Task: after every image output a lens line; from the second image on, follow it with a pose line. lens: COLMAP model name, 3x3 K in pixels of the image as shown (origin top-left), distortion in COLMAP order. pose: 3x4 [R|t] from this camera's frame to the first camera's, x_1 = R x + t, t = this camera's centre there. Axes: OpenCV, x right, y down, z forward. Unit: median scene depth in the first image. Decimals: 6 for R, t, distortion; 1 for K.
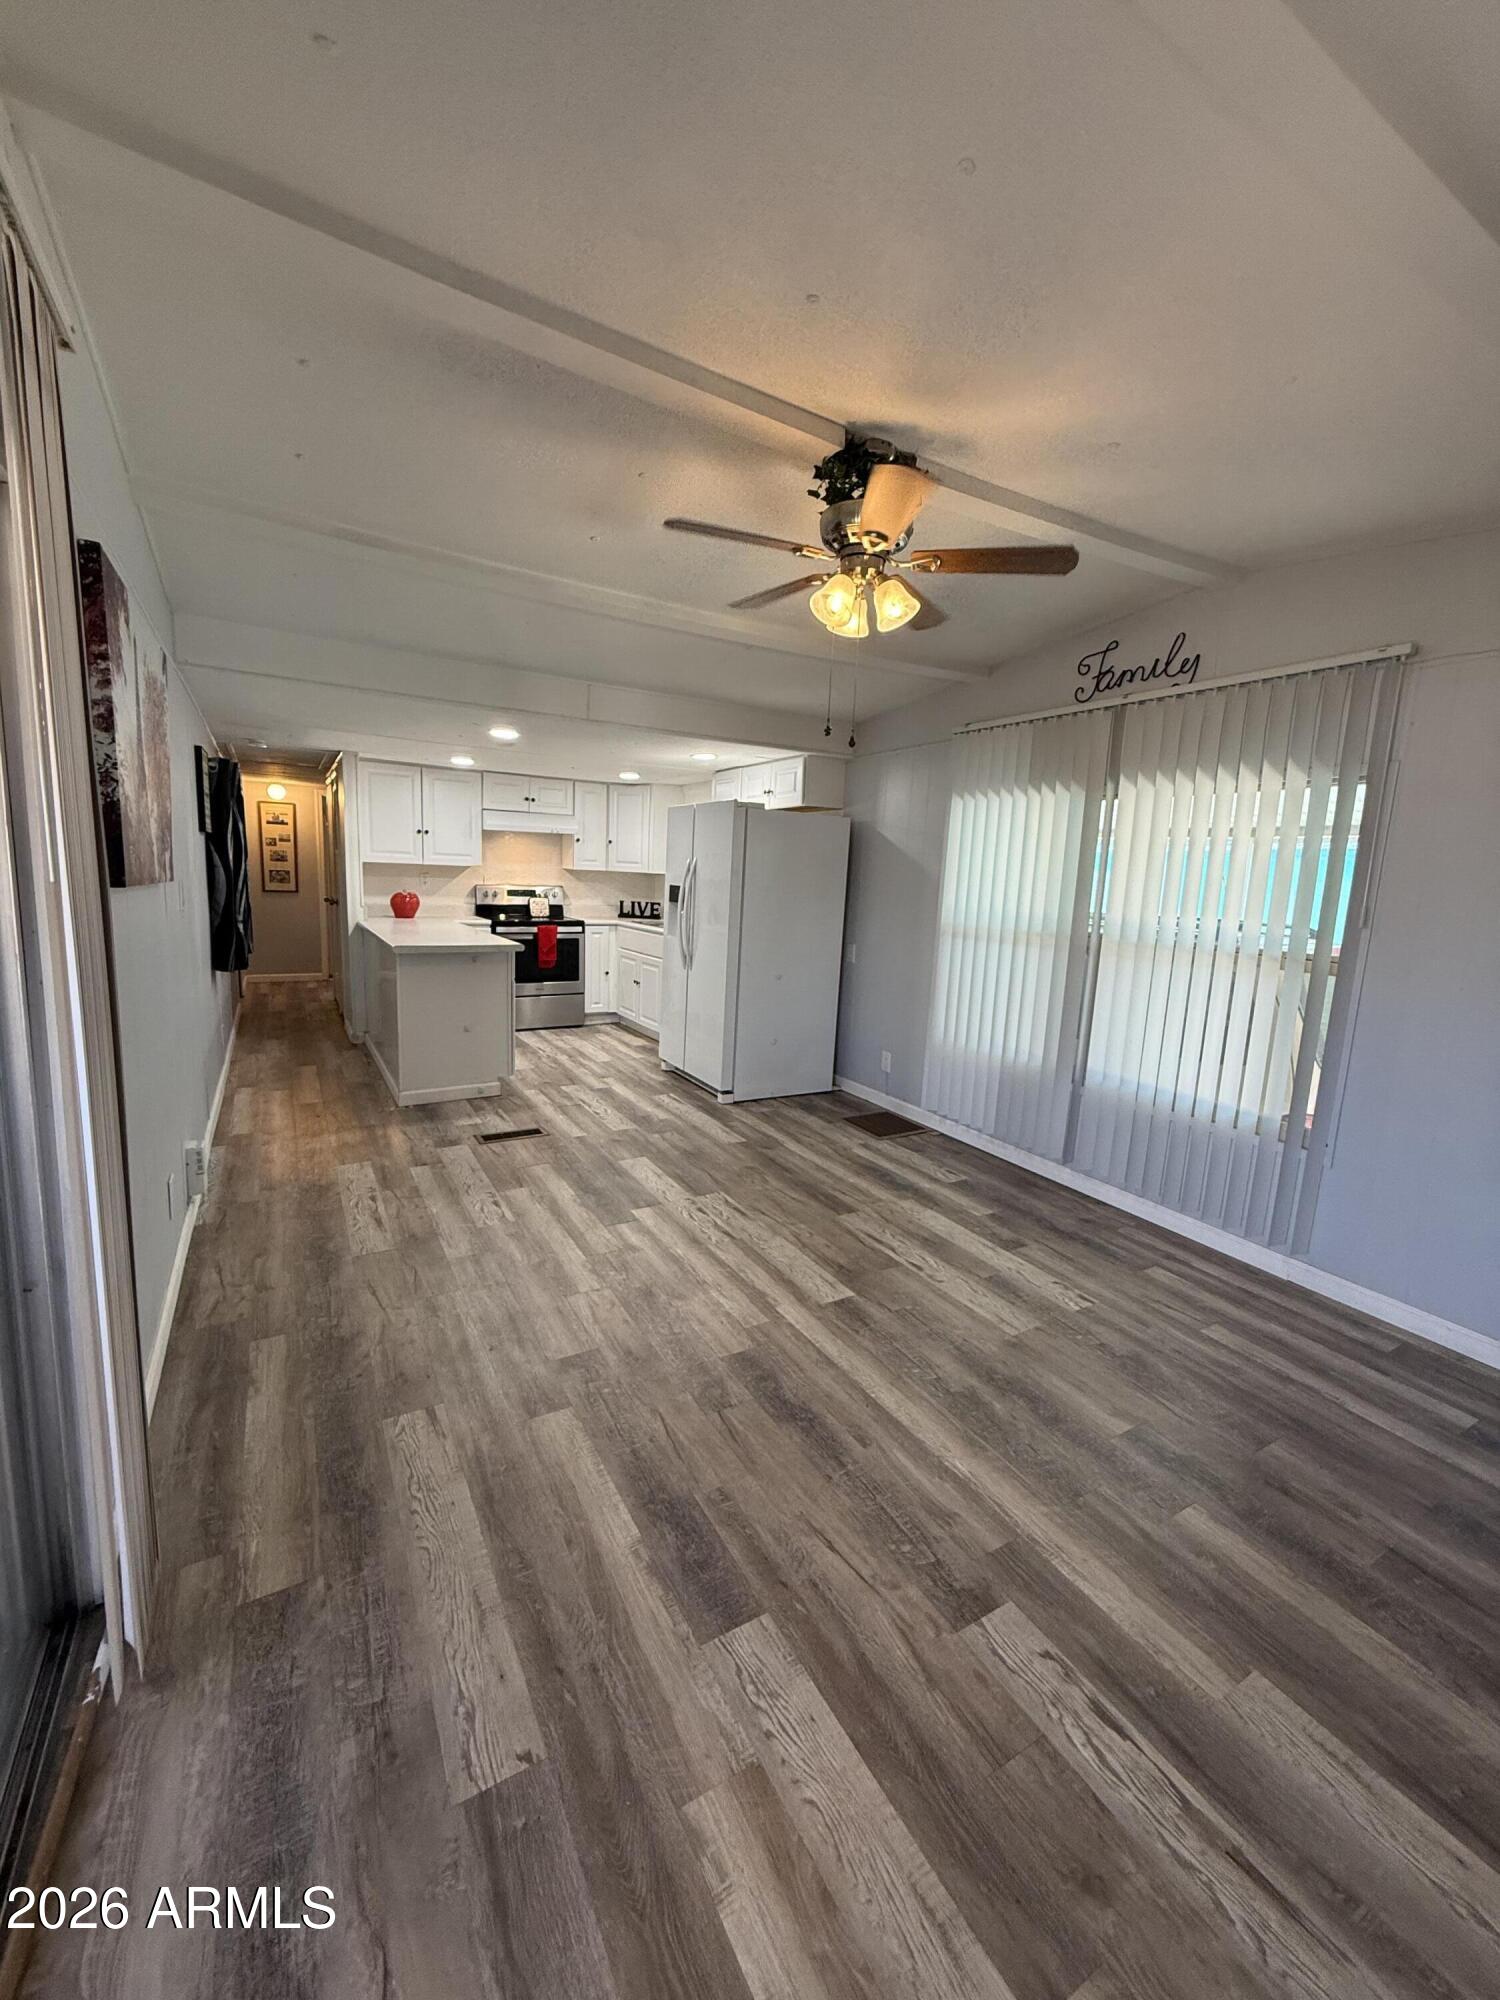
lens RADIAL K [[804.1, 0, 747.3], [0, 804.1, 997.9], [0, 0, 1]] dist [-0.002554, 0.000107]
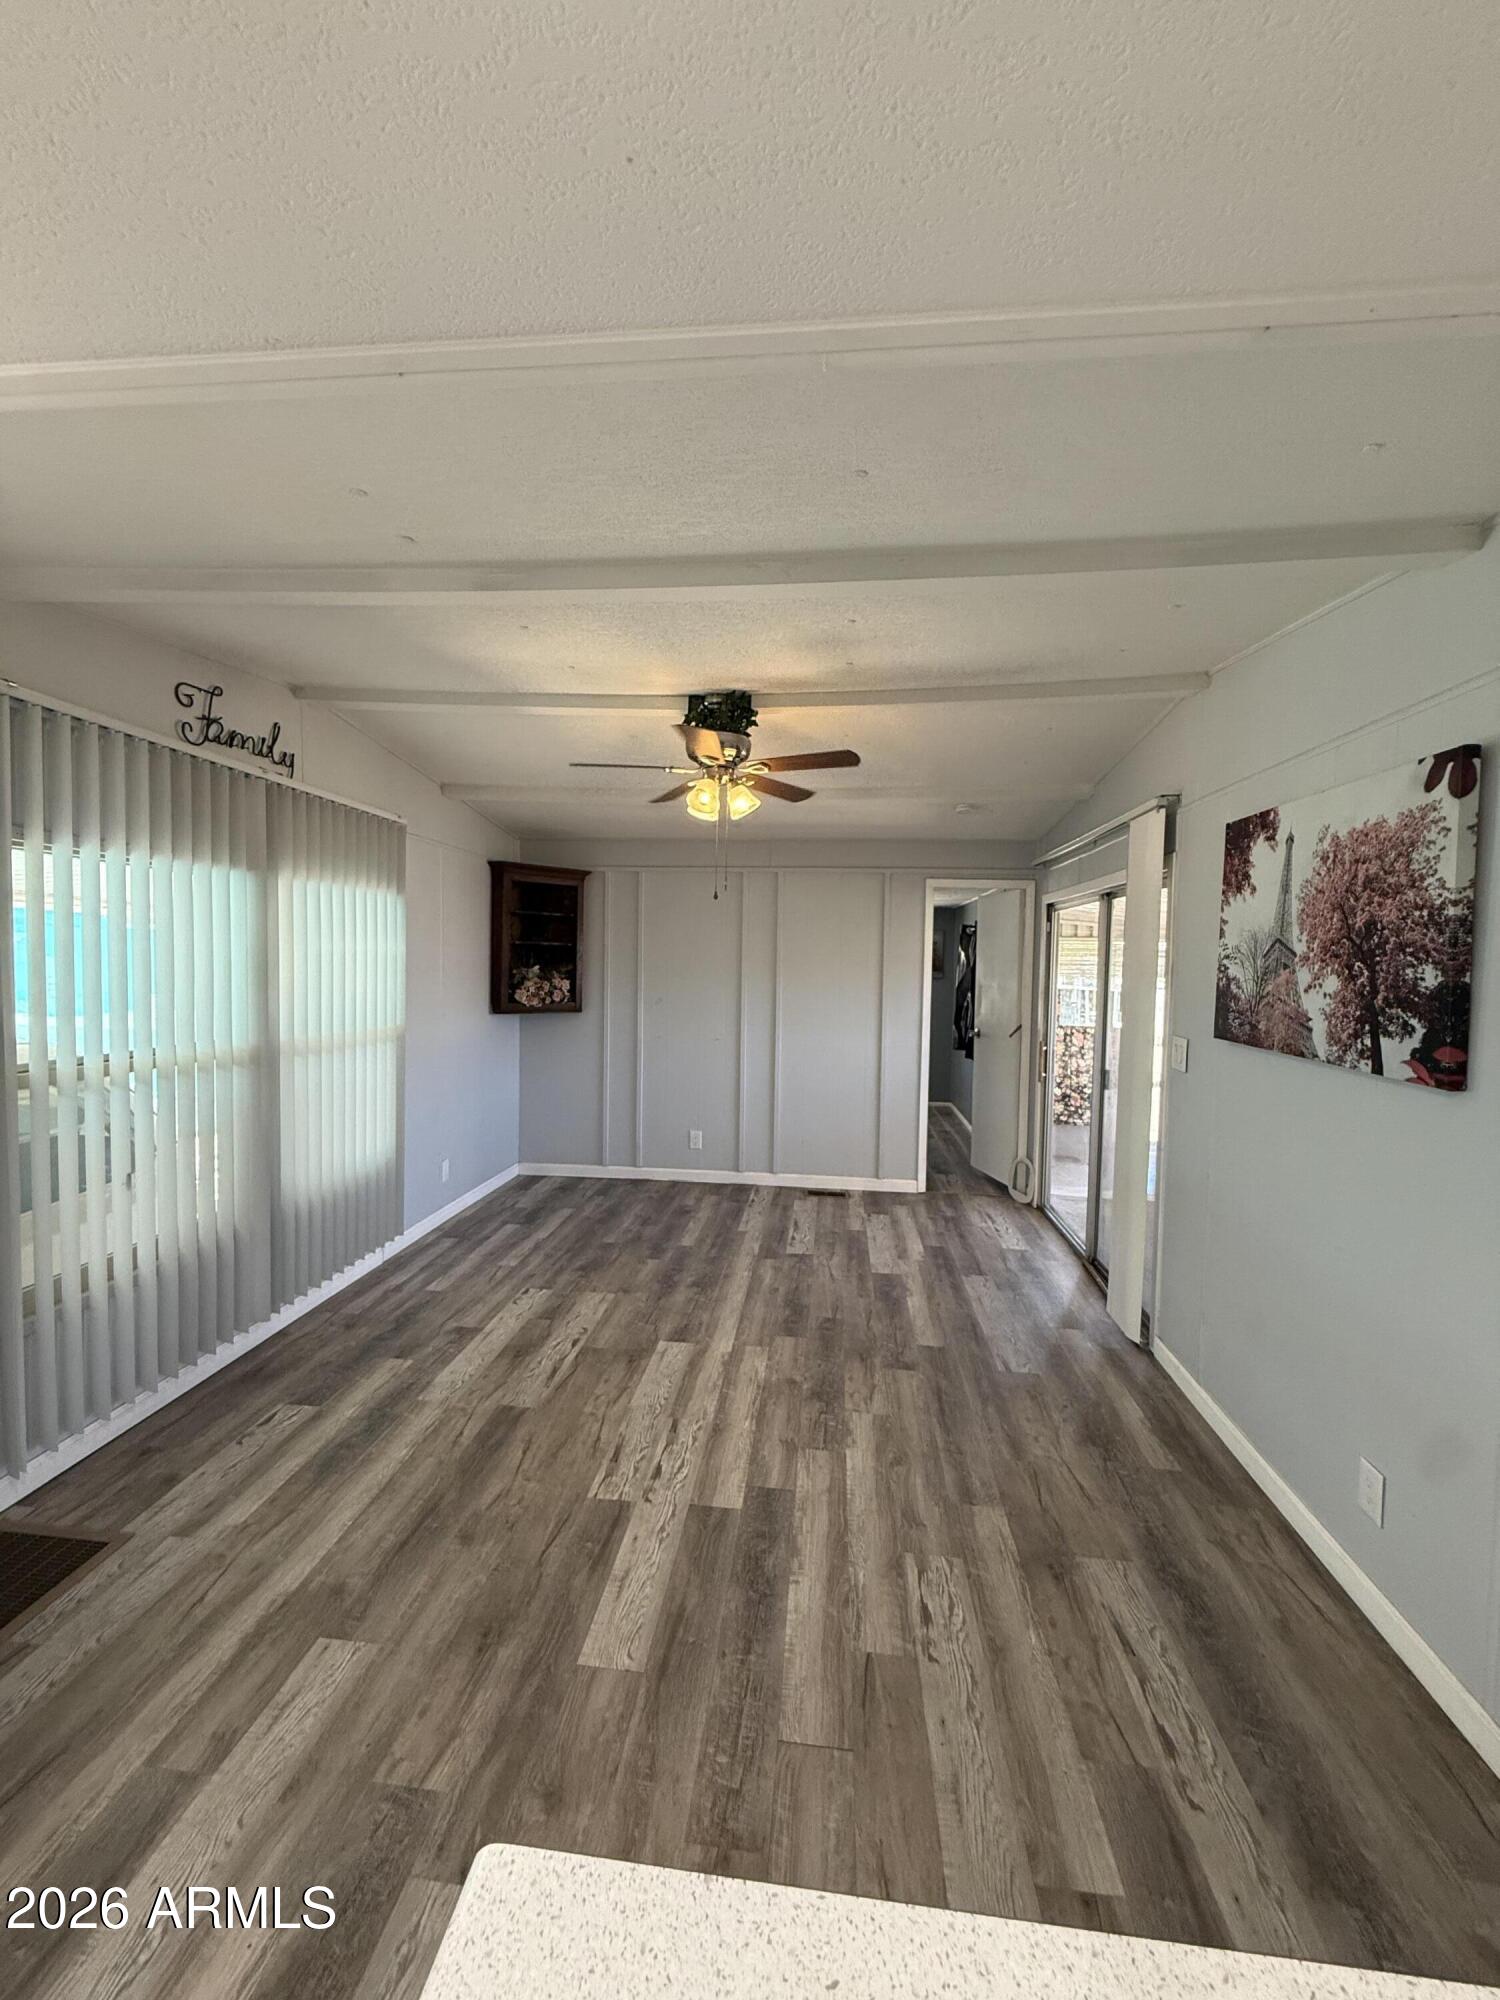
lens RADIAL K [[804.1, 0, 747.3], [0, 804.1, 997.9], [0, 0, 1]] dist [-0.002554, 0.000107]
pose [[-0.806539, -0.086419, 0.584831, -0.514024], [0.033717, 0.980923, 0.191449, -0.289763], [-0.590219, 0.174130, -0.788239, 1.471813]]
